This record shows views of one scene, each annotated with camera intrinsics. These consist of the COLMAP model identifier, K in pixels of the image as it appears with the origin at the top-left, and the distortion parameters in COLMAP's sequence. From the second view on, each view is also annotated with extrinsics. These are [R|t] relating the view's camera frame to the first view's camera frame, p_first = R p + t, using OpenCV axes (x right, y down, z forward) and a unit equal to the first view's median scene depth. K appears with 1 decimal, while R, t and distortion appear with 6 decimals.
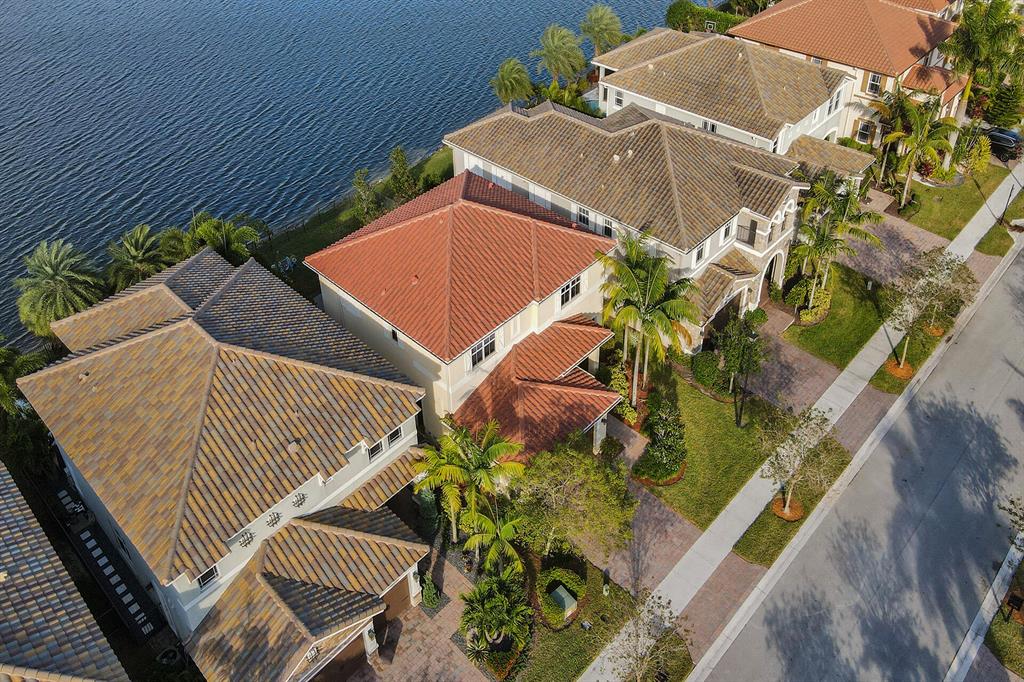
lens RADIAL K [[750.6, 0, 512.0], [0, 750.6, 341.0], [0, 0, 1]] dist [0.007283, 0.008914]
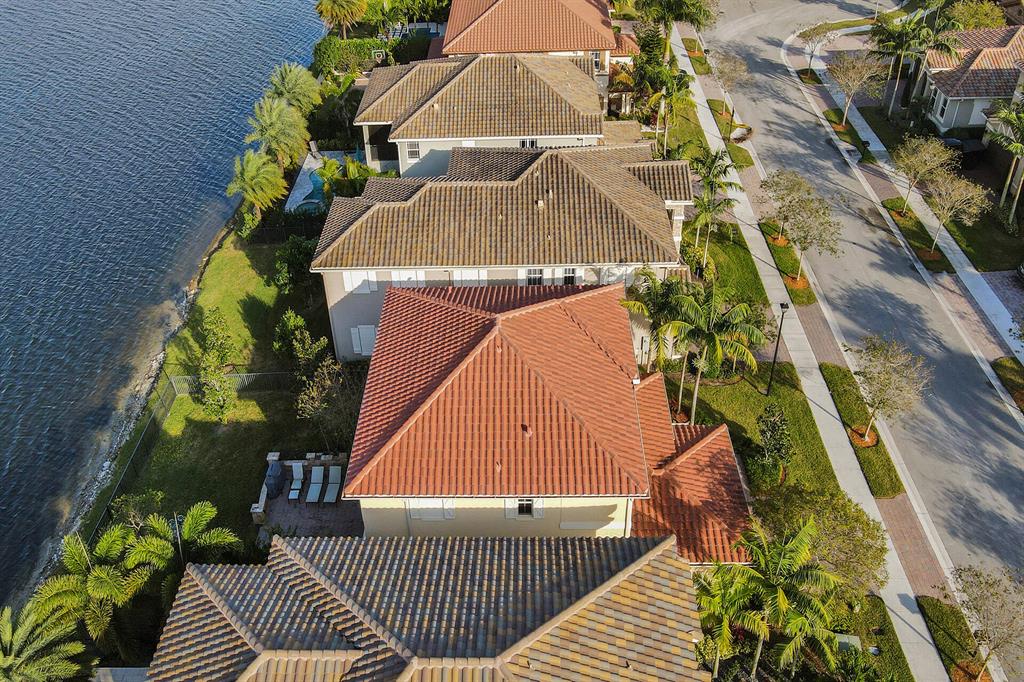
lens RADIAL K [[750.6, 0, 512.0], [0, 750.6, 341.0], [0, 0, 1]] dist [0.007283, 0.008914]
pose [[0.727801, -0.456935, 0.511386, -0.408491], [0.469765, 0.875444, 0.113664, -0.212952], [-0.499627, 0.157506, 0.851801, 0.273995]]
